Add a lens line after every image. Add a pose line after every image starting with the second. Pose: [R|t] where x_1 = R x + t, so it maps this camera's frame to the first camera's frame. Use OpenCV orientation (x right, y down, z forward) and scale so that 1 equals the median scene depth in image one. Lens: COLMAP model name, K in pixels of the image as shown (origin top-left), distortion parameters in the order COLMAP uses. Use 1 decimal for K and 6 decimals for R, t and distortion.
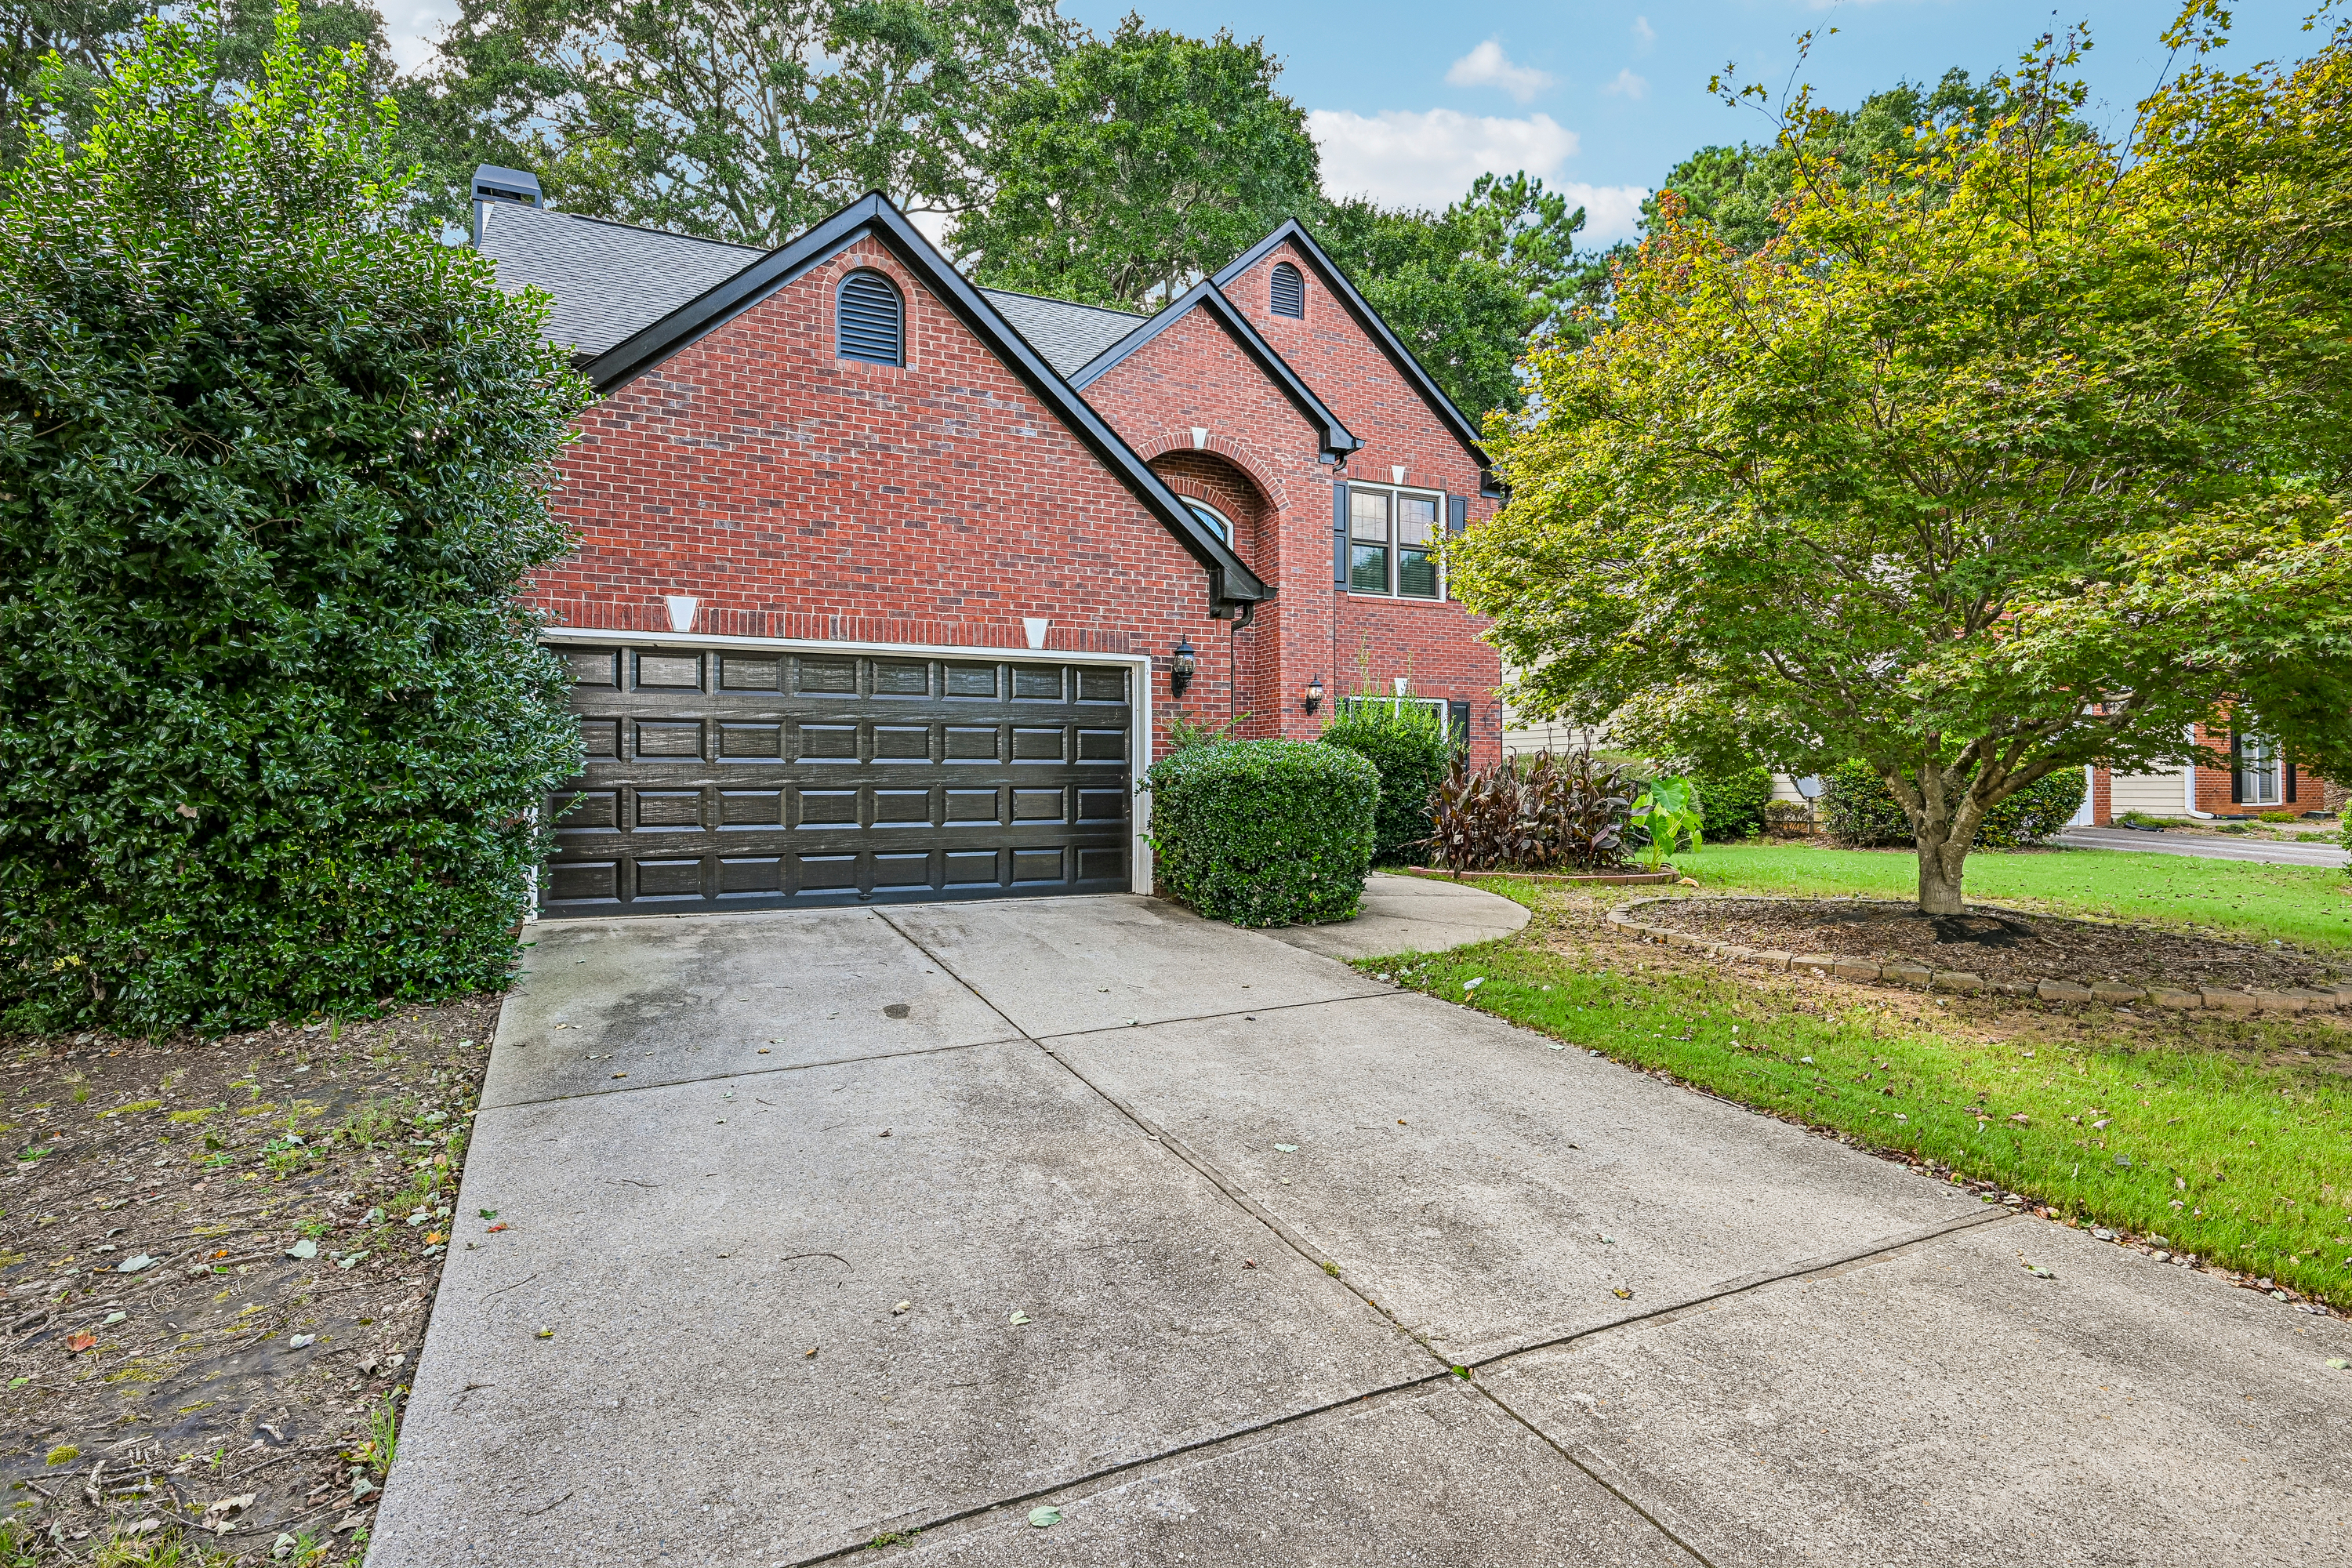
lens RADIAL K [[1201.8, 0, 1176.0], [0, 1201.8, 784.0], [0, 0, 1]] dist [0.000535, 0.000394]
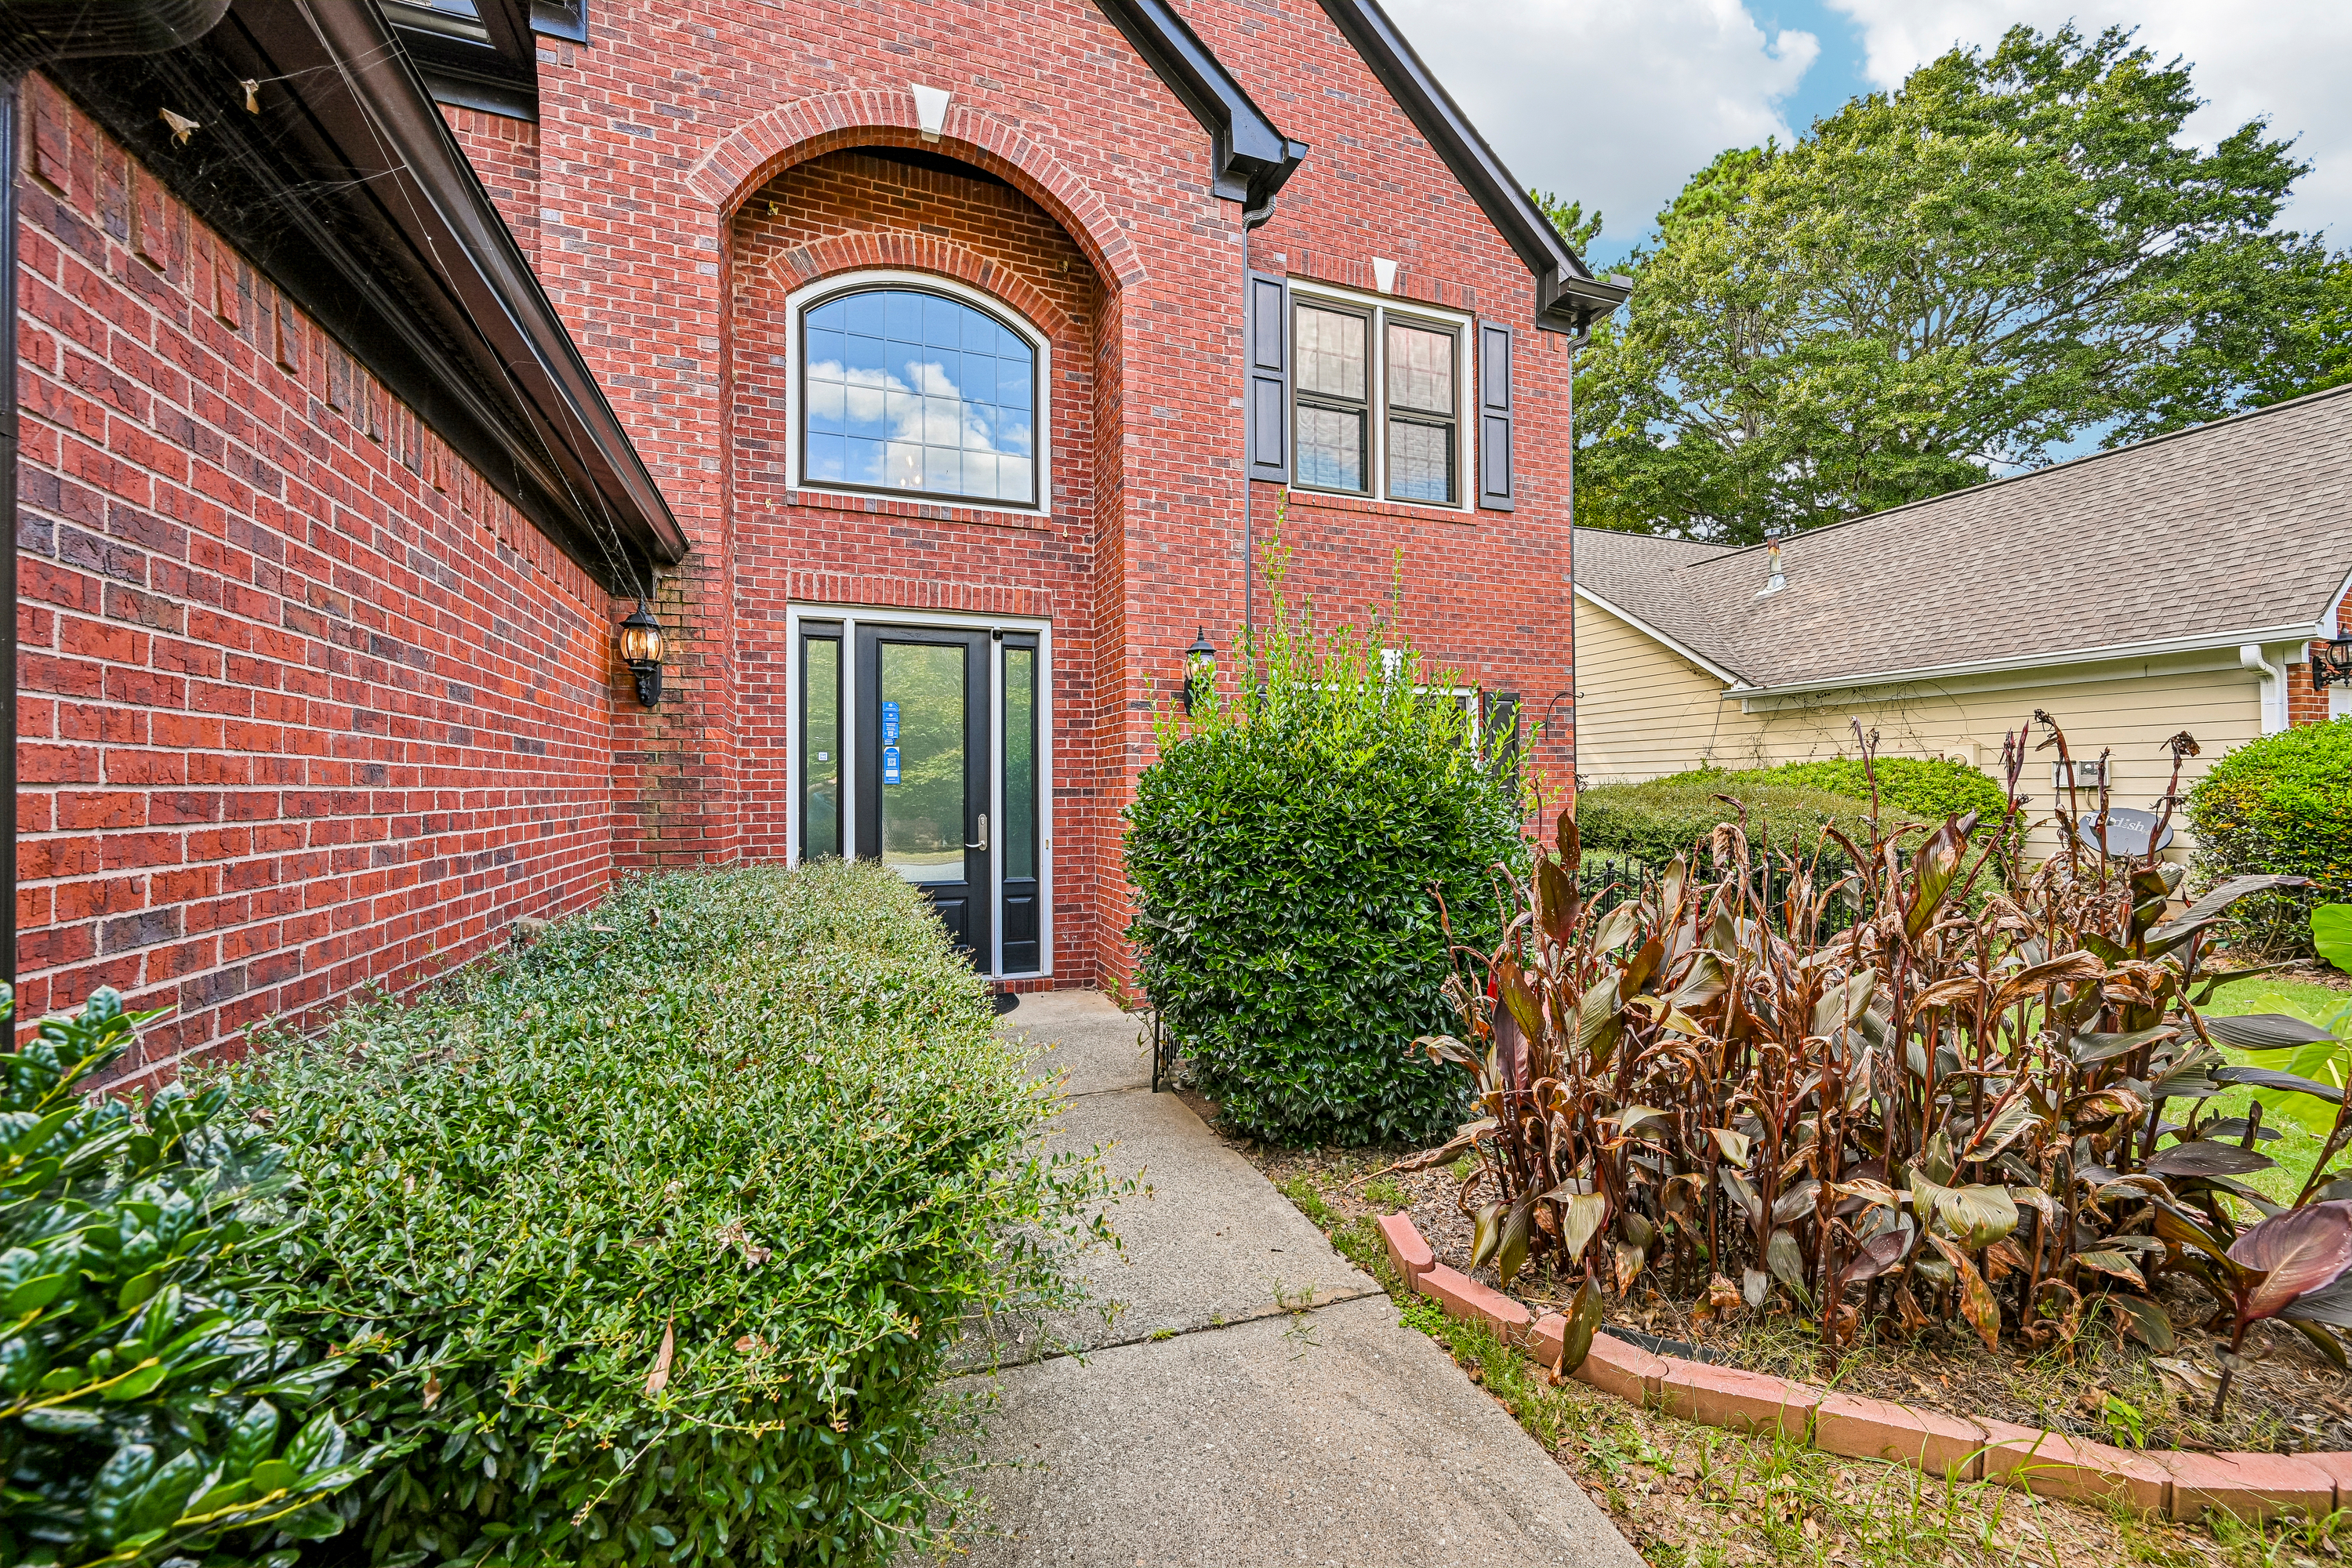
lens RADIAL K [[912.4, 0, 1176.0], [0, 912.4, 784.0], [0, 0, 1]] dist [-0.000937, -0.000193]
pose [[0.997006, -0.003793, -0.077234, 0.122070], [0.003681, 0.999992, -0.001598, -0.026808], [0.077240, 0.001309, 0.997012, 0.583523]]
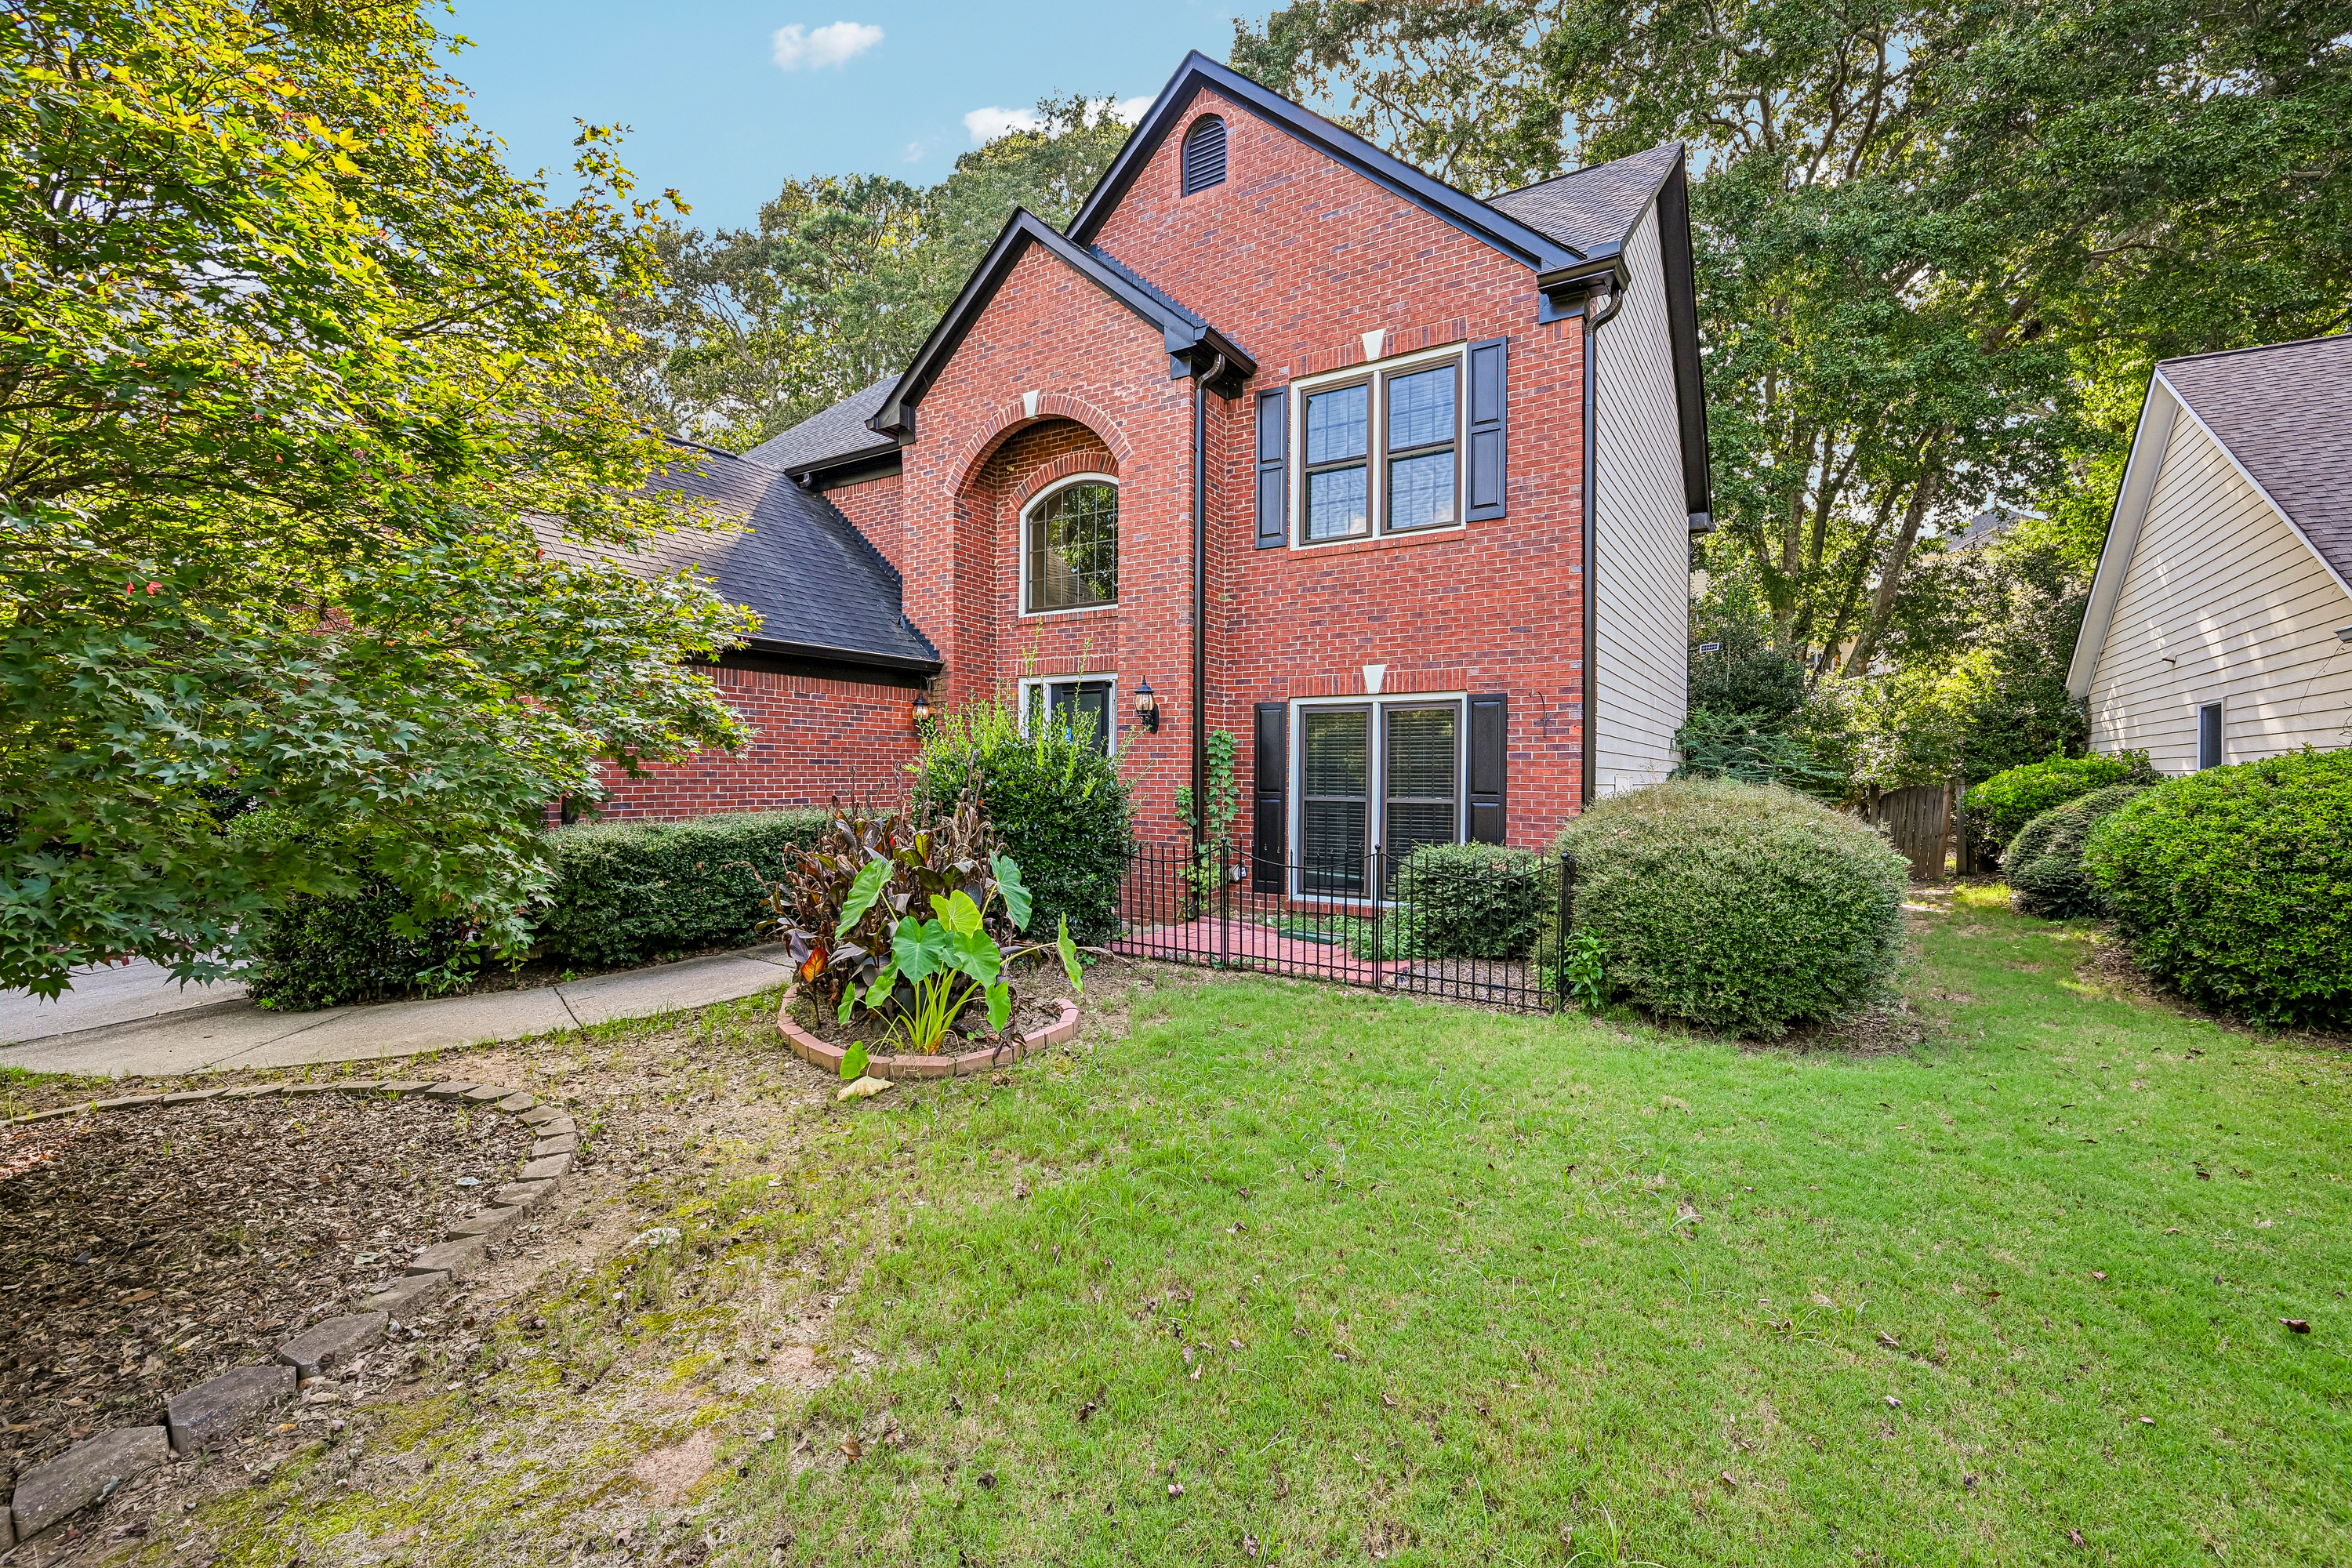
lens RADIAL K [[1023.3, 0, 1176.0], [0, 1023.3, 784.0], [0, 0, 1]] dist [-0.000205, -0.000039]
pose [[0.538014, 0.008493, -0.842893, 0.589003], [-0.005041, 0.999964, 0.006858, -0.028426], [0.842921, 0.000559, 0.538038, 0.623247]]
